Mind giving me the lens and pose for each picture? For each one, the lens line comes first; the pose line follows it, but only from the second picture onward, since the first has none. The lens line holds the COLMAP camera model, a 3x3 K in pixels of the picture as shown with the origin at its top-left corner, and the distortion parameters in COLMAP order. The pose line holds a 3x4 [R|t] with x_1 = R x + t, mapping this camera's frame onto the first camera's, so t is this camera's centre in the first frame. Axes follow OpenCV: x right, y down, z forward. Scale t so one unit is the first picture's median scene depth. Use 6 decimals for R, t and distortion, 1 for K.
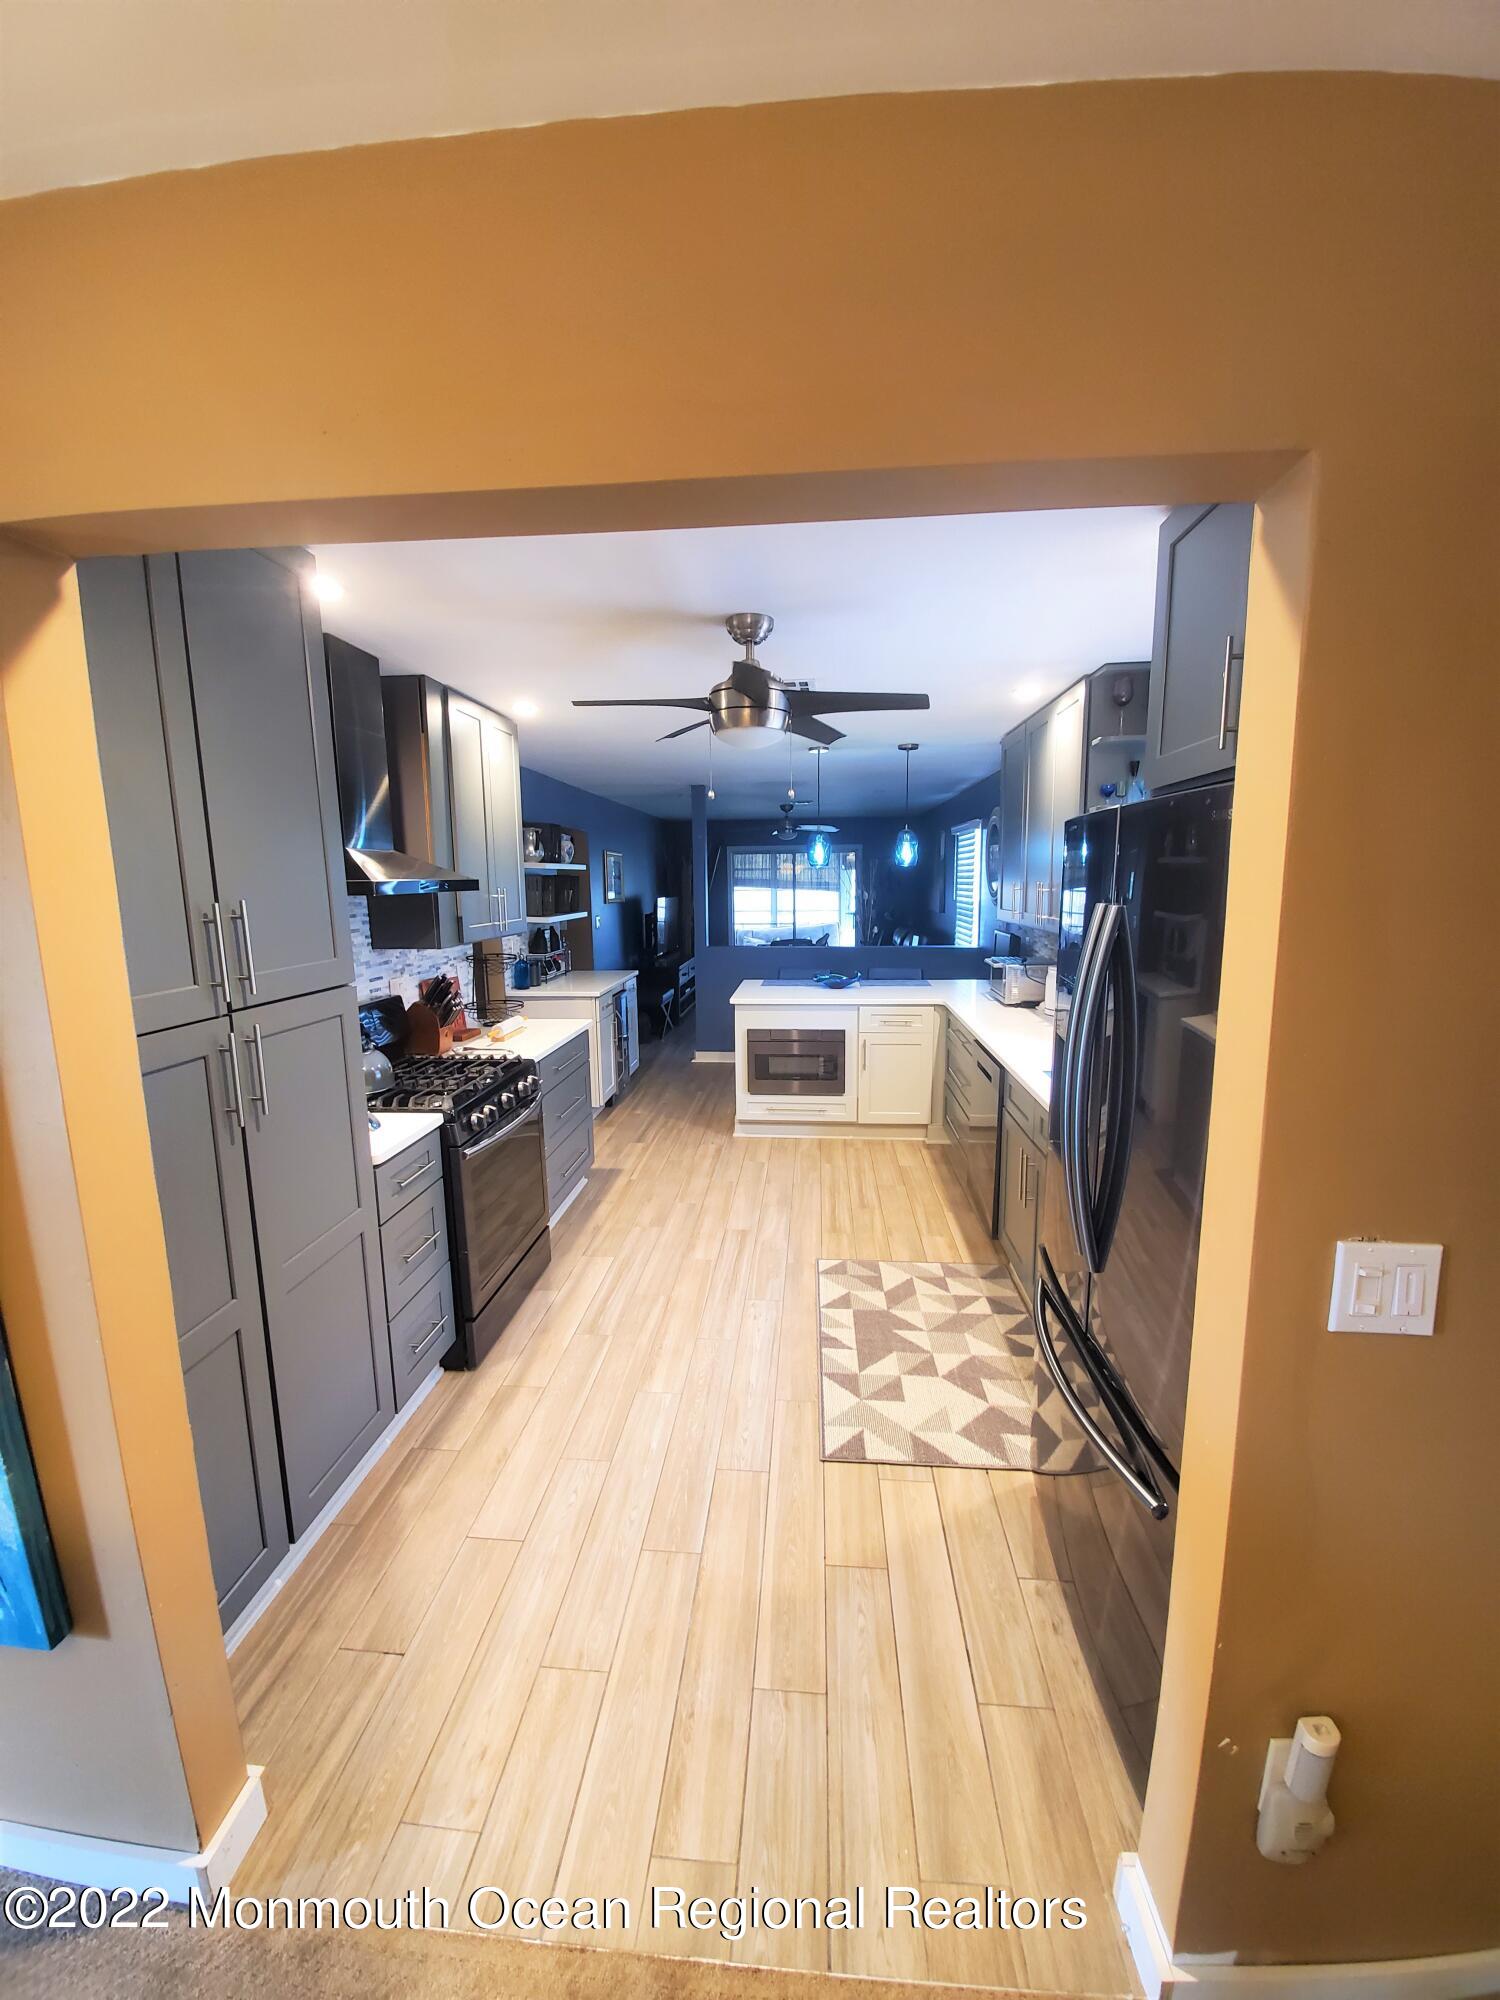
lens RADIAL K [[793.0, 0, 748.3], [0, 793.0, 1000.9], [0, 0, 1]] dist [-0.014178, -0.000662]
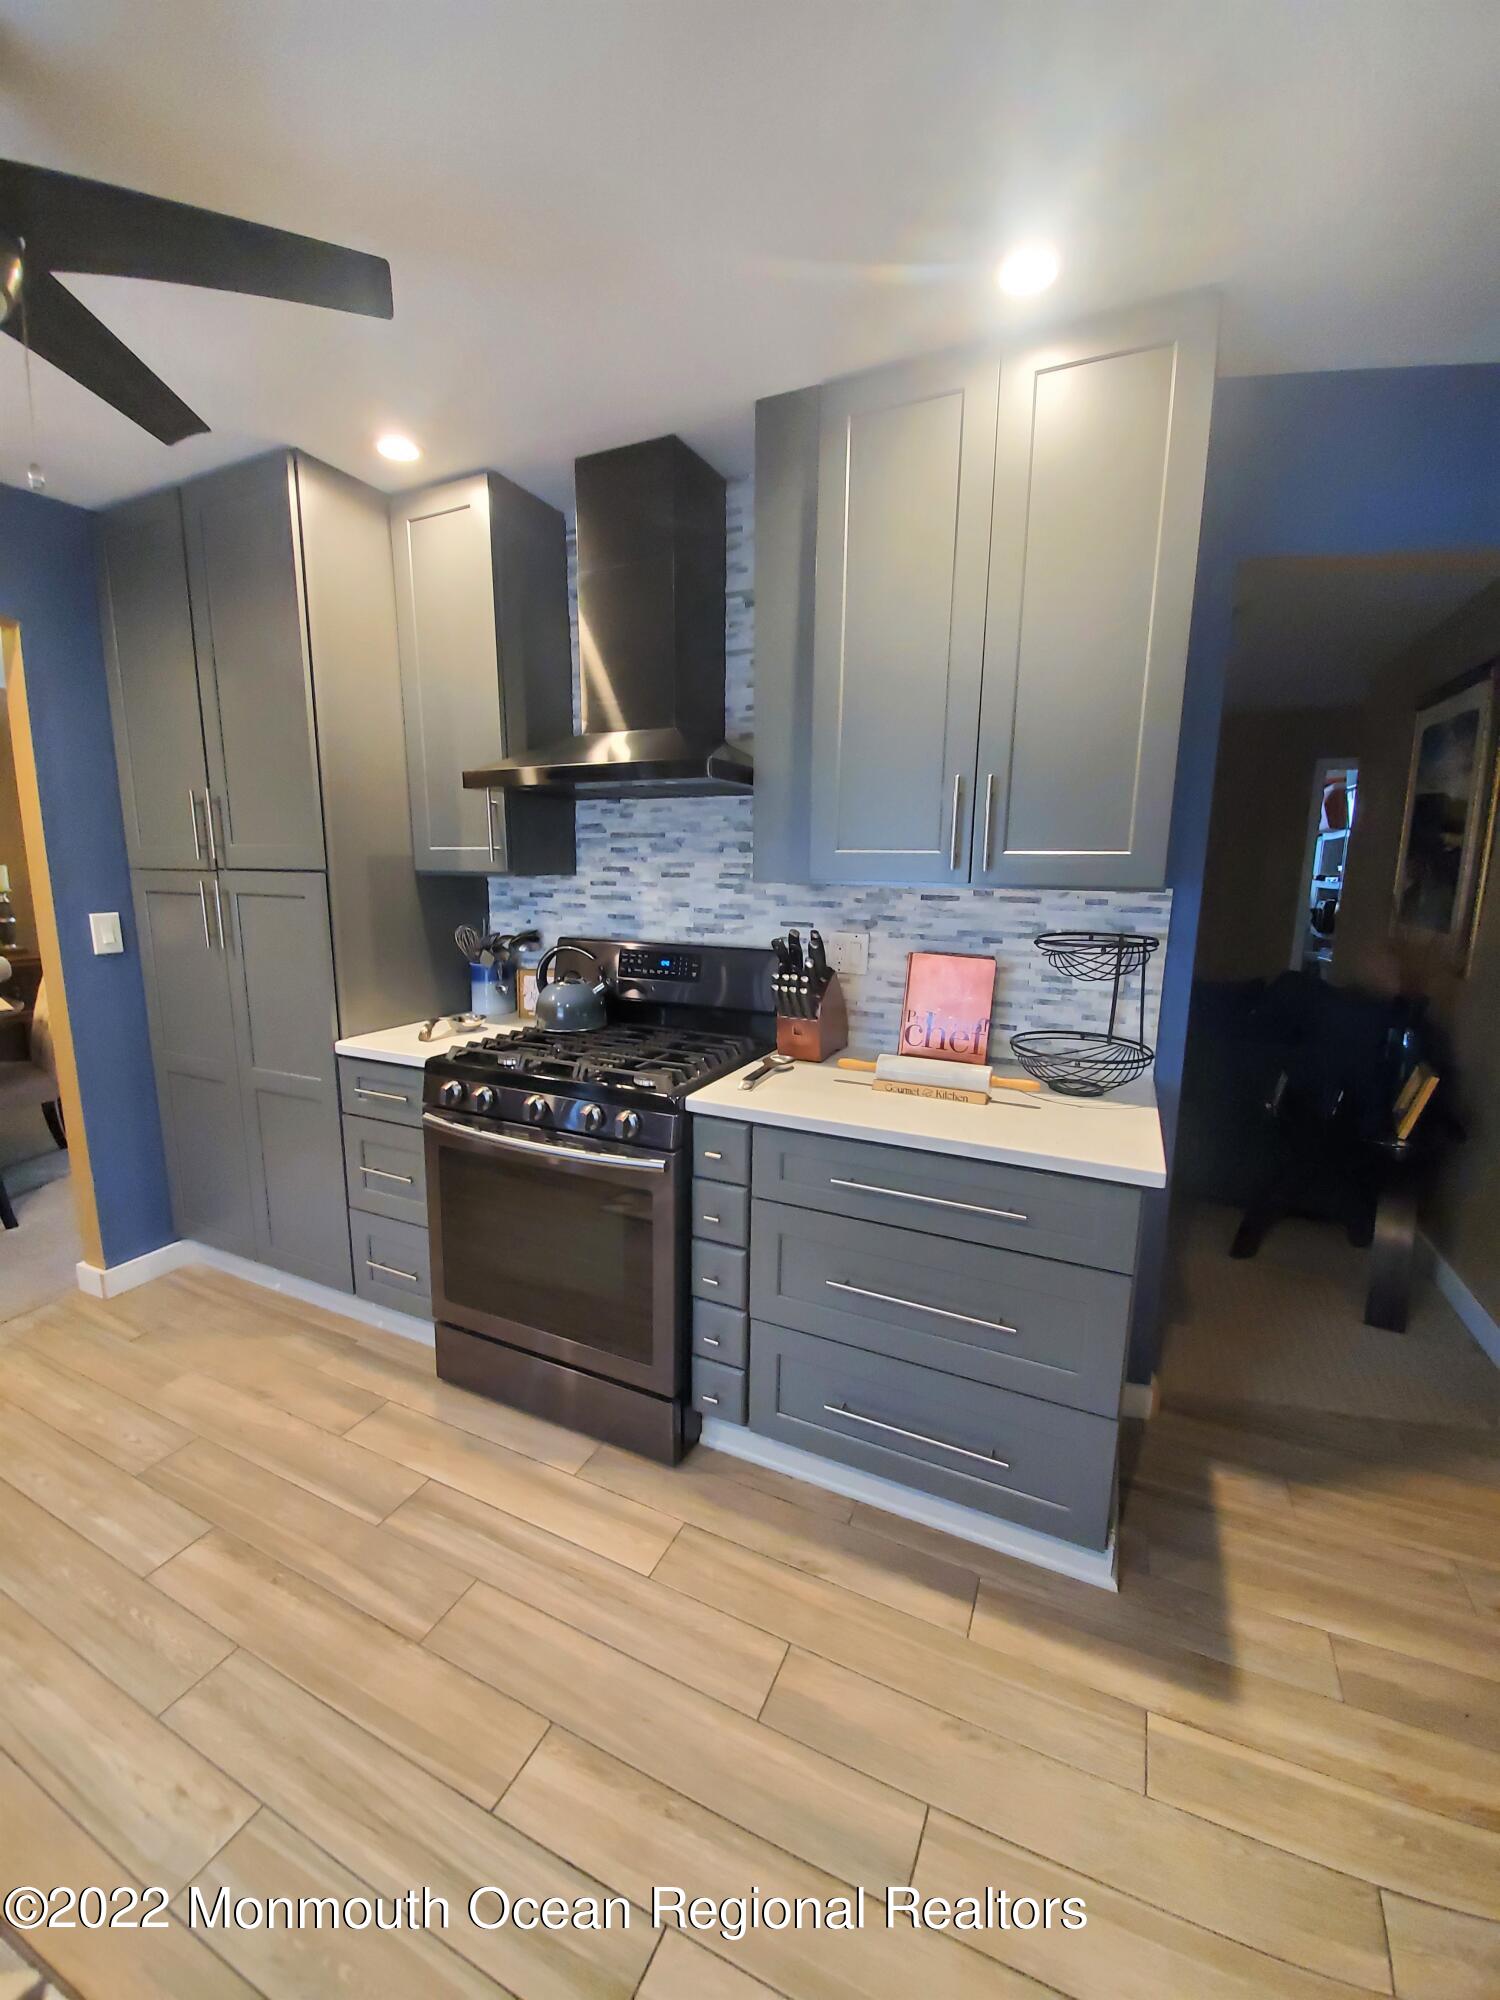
lens RADIAL K [[793.0, 0, 744.2], [0, 793.0, 993.5], [0, 0, 1]] dist [-0.014178, -0.000662]
pose [[-0.345276, 0.166968, -0.923529, 0.209130], [-0.151697, 0.961178, 0.230489, -0.135927], [0.926160, 0.219678, -0.306543, 1.327999]]
